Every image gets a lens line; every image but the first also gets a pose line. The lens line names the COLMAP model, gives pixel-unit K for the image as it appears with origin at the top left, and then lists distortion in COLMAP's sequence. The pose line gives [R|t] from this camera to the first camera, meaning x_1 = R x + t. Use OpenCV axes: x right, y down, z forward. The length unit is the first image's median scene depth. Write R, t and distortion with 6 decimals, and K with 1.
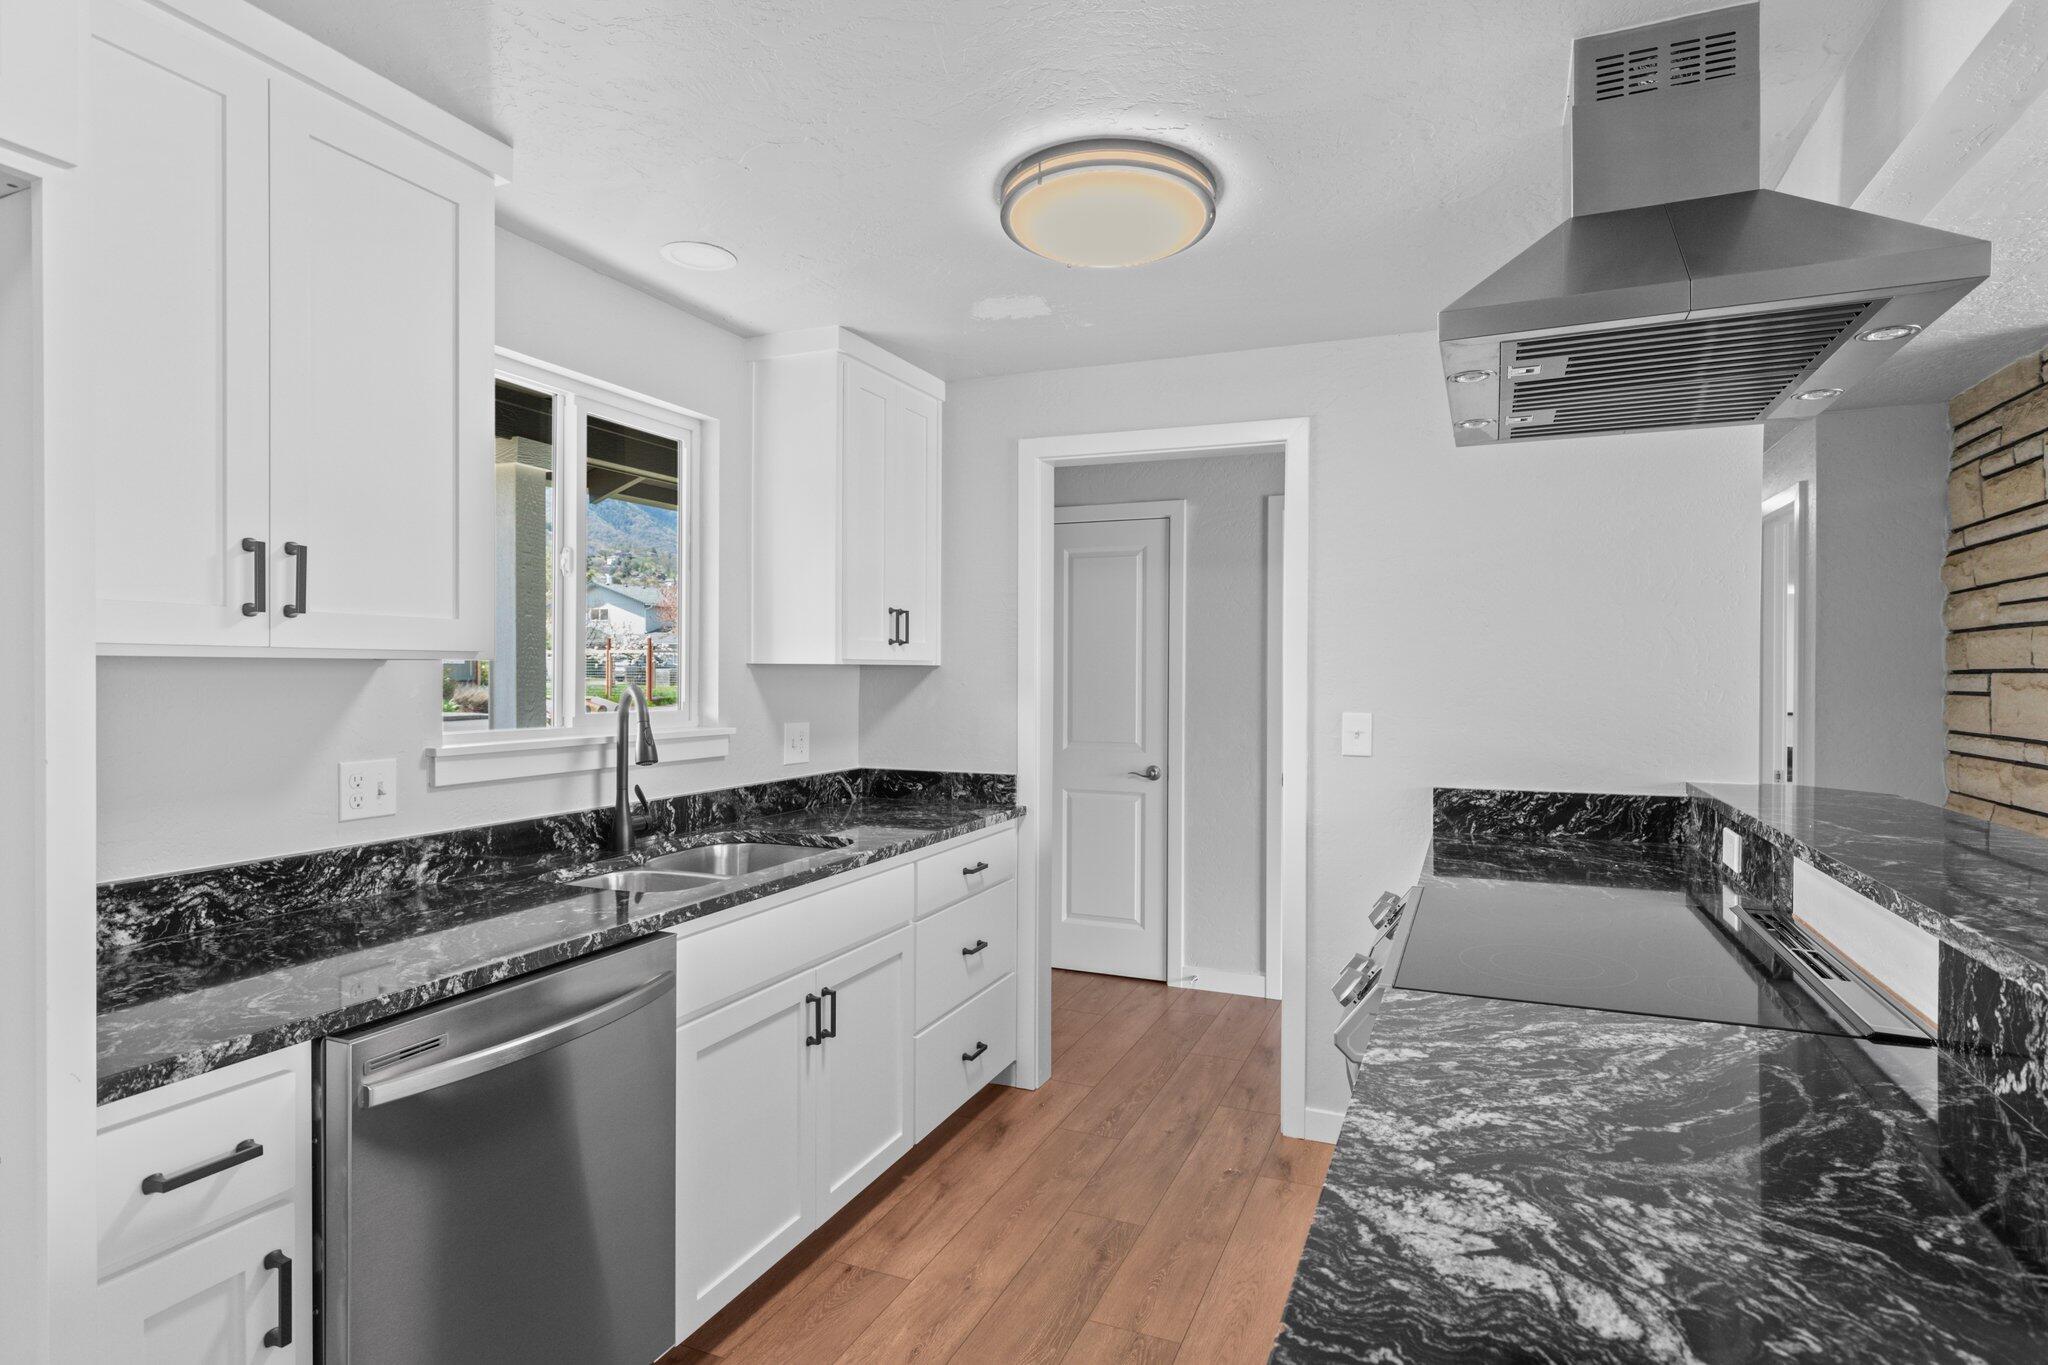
lens RADIAL K [[1054.1, 0, 1031.1], [0, 1054.1, 682.4], [0, 0, 1]] dist [0.000076, 0.000041]
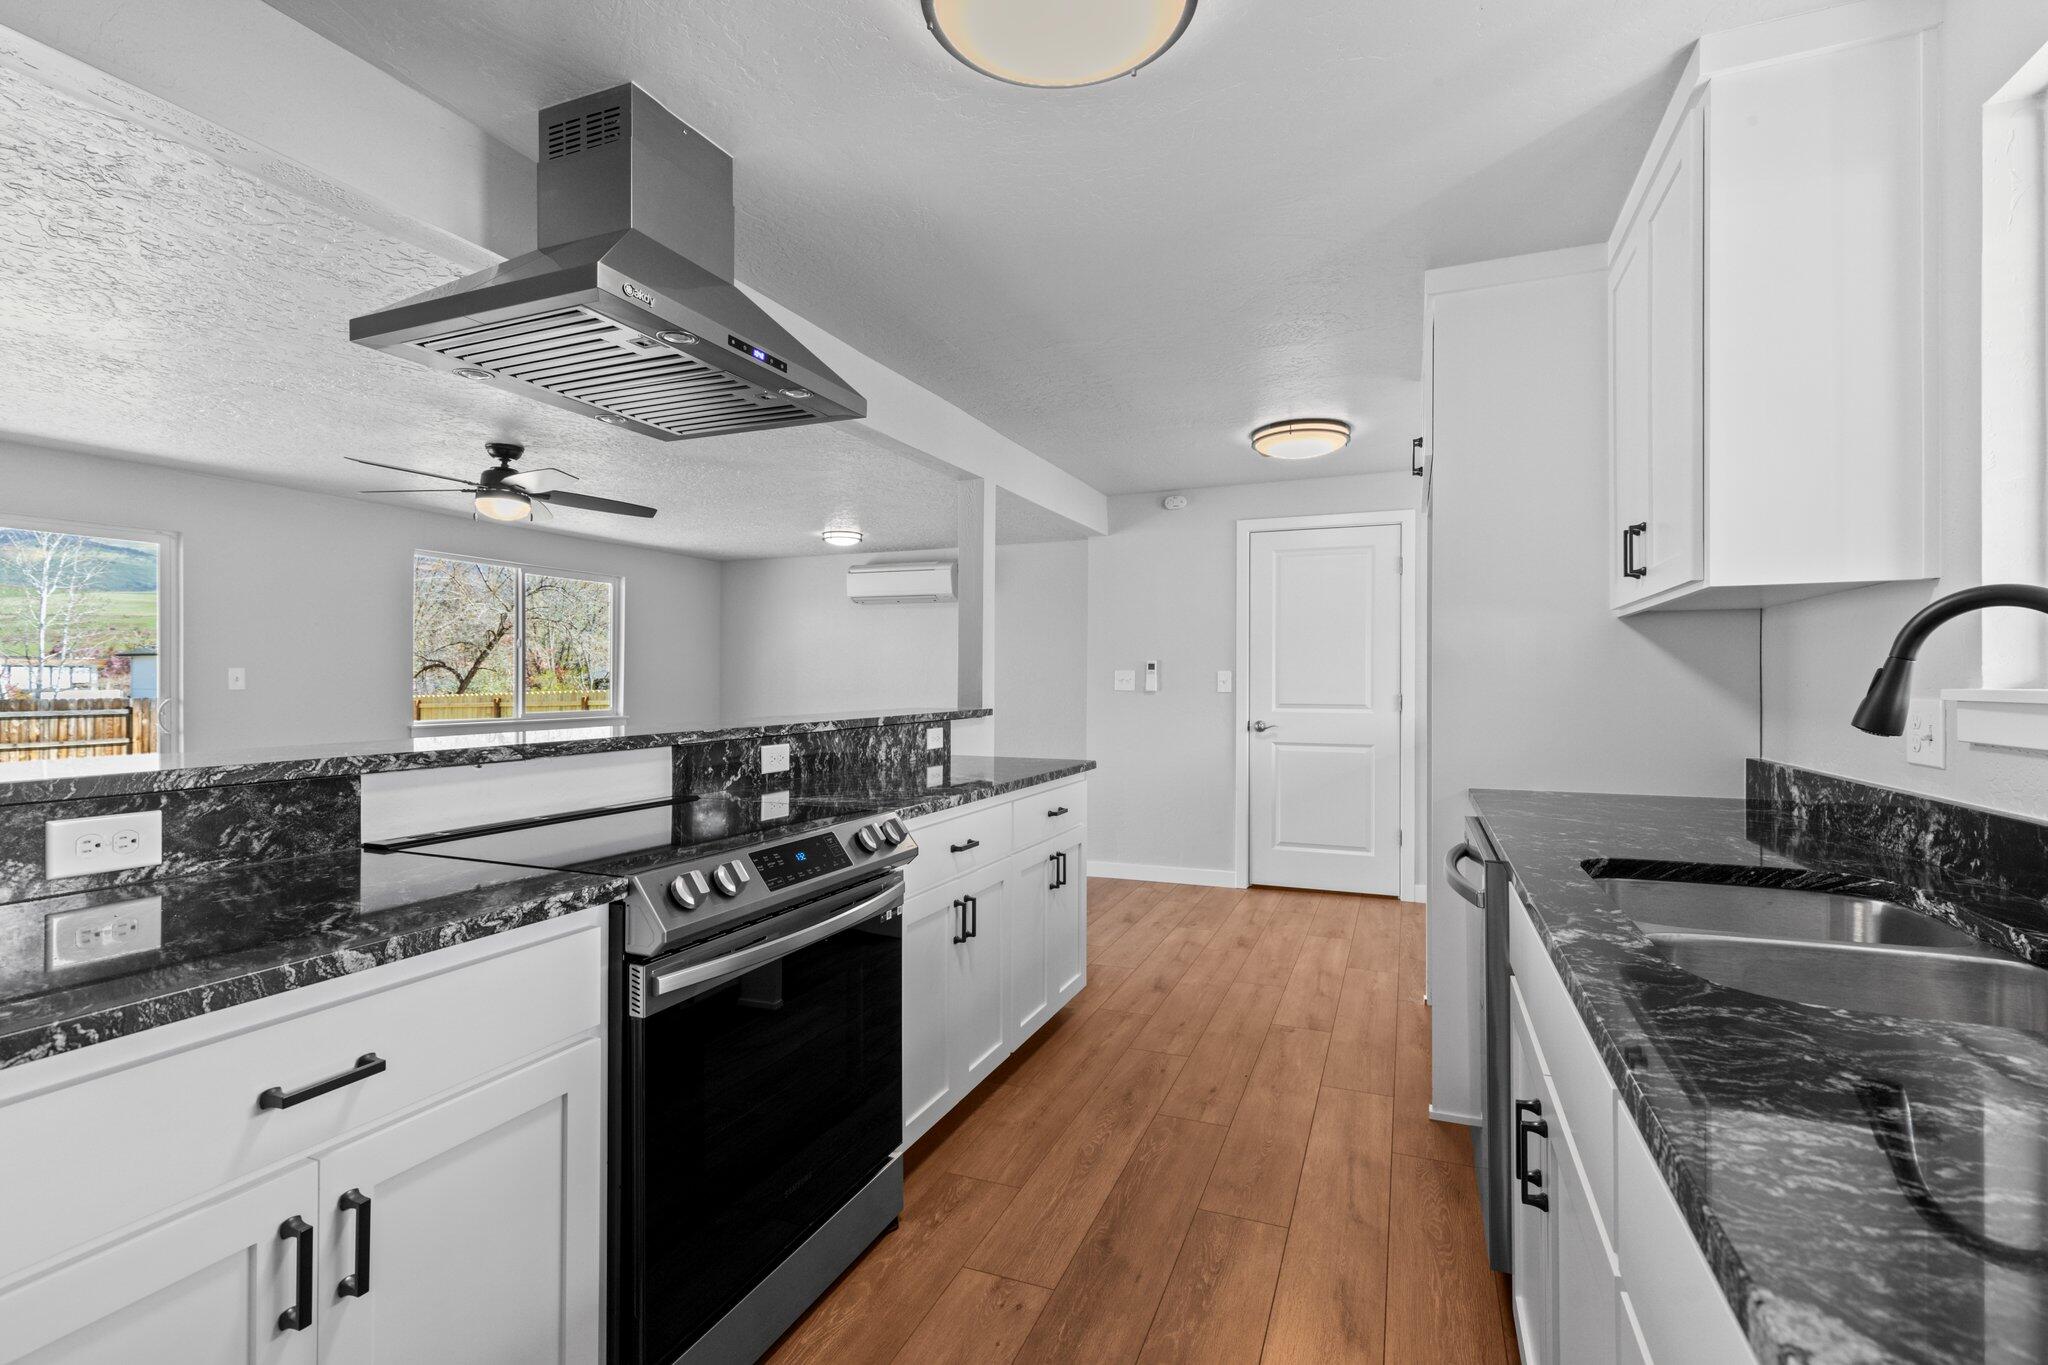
lens RADIAL K [[918.8, 0, 1030.8], [0, 918.8, 681.1], [0, 0, 1]] dist [0.005755, -0.000844]
pose [[-0.999939, -0.001571, -0.010902, 0.066947], [-0.001656, 0.999968, 0.007766, 0.037420], [0.010889, 0.007784, -0.999910, 1.147252]]
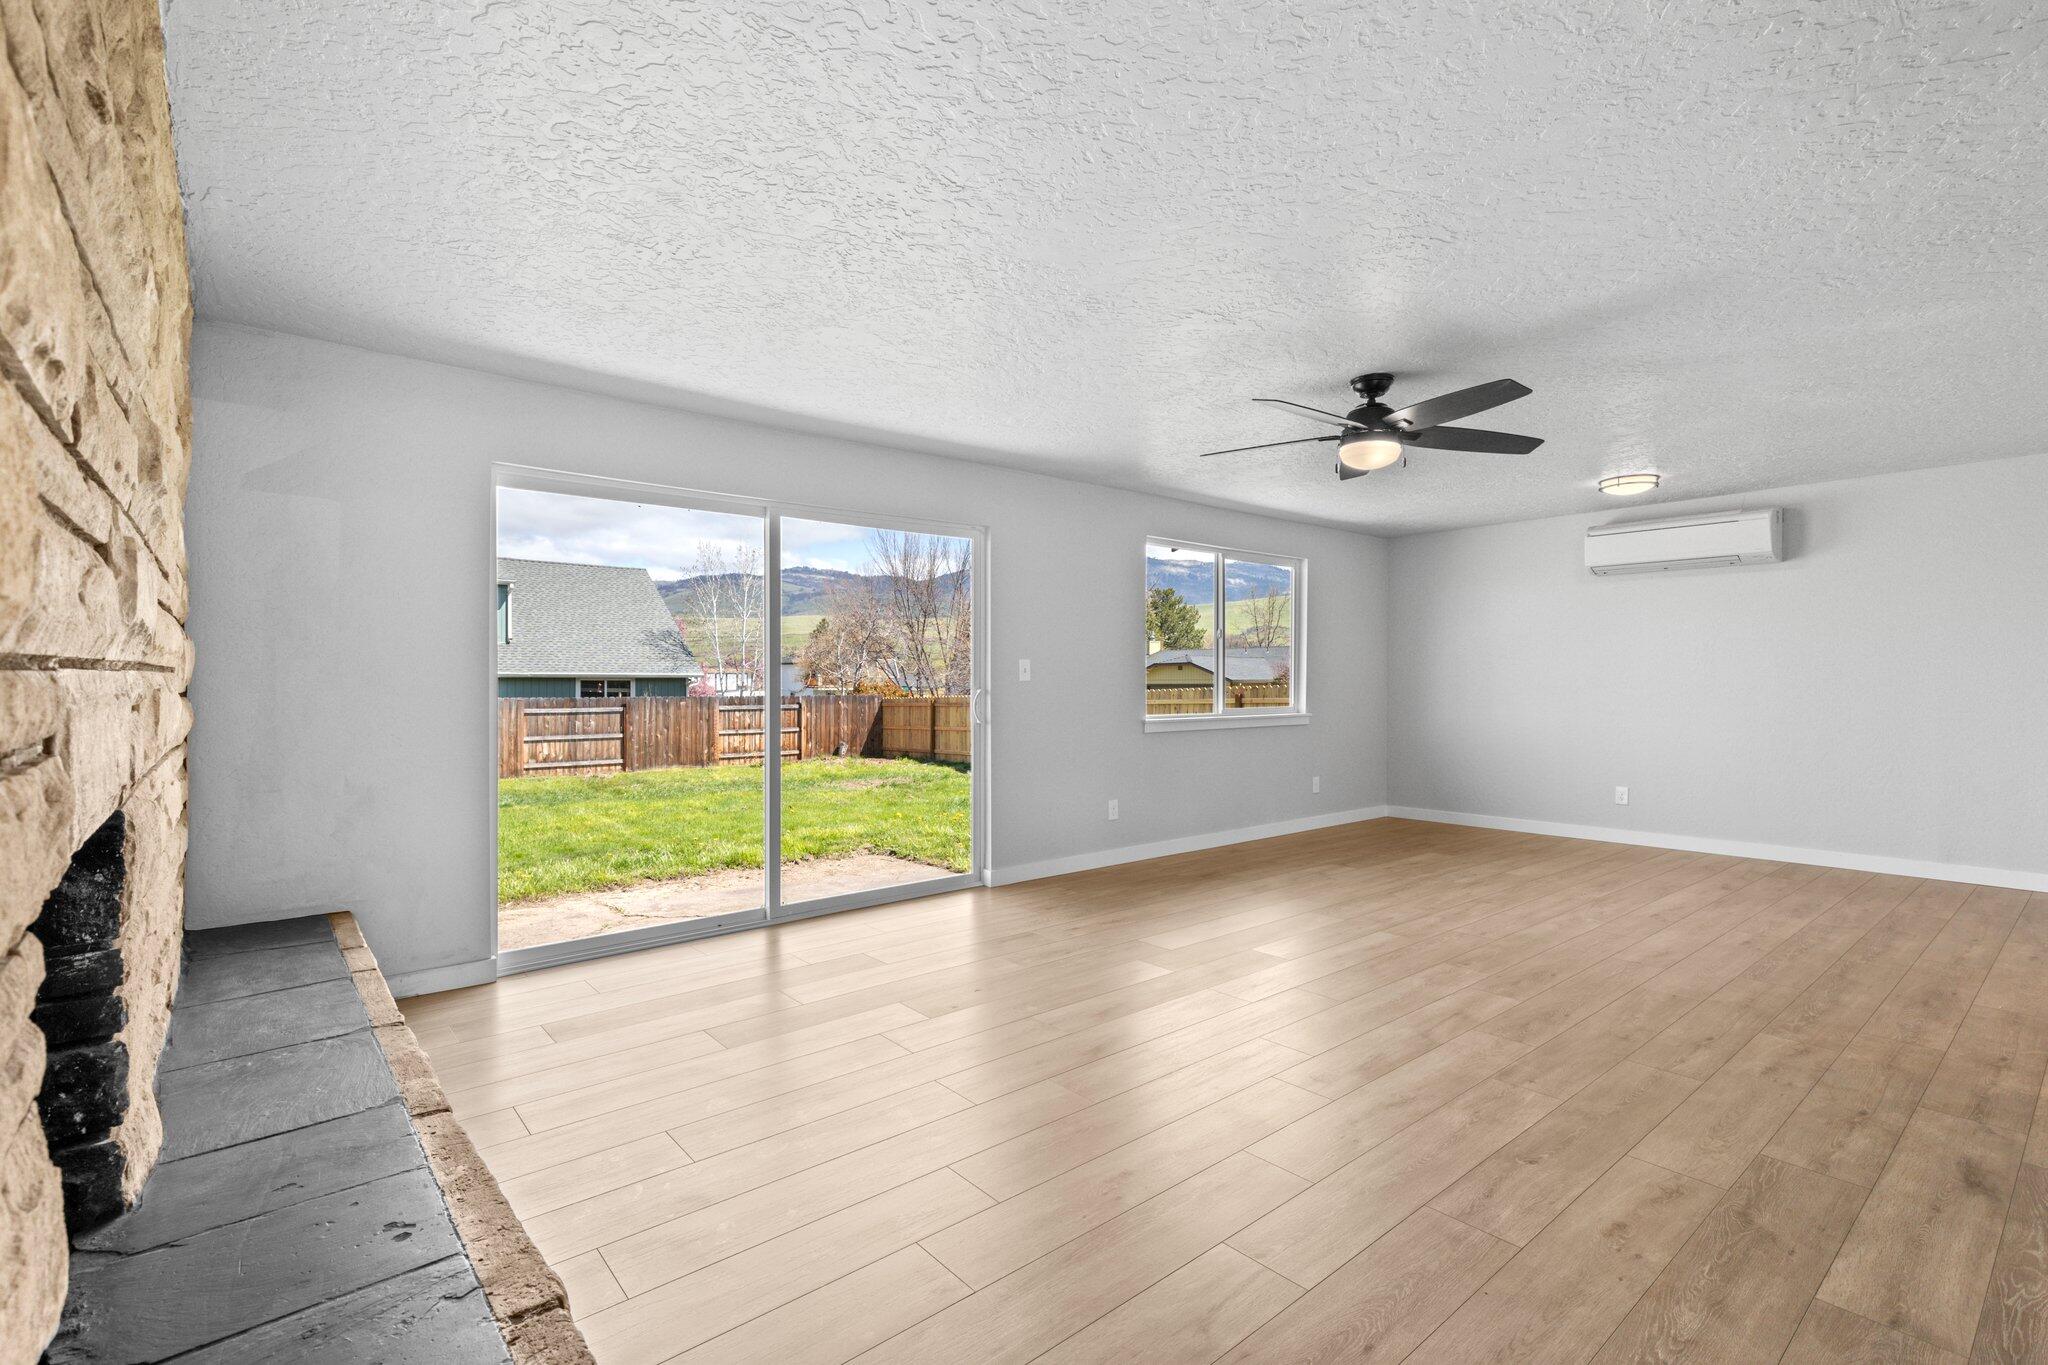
lens RADIAL K [[918.8, 0, 1030.8], [0, 918.8, 681.1], [0, 0, 1]] dist [0.005755, -0.000844]
pose [[-0.888760, 0.001903, 0.458368, 0.706858], [0.004187, 0.999983, 0.003966, 0.061509], [-0.458353, 0.005444, -0.888753, 0.945927]]
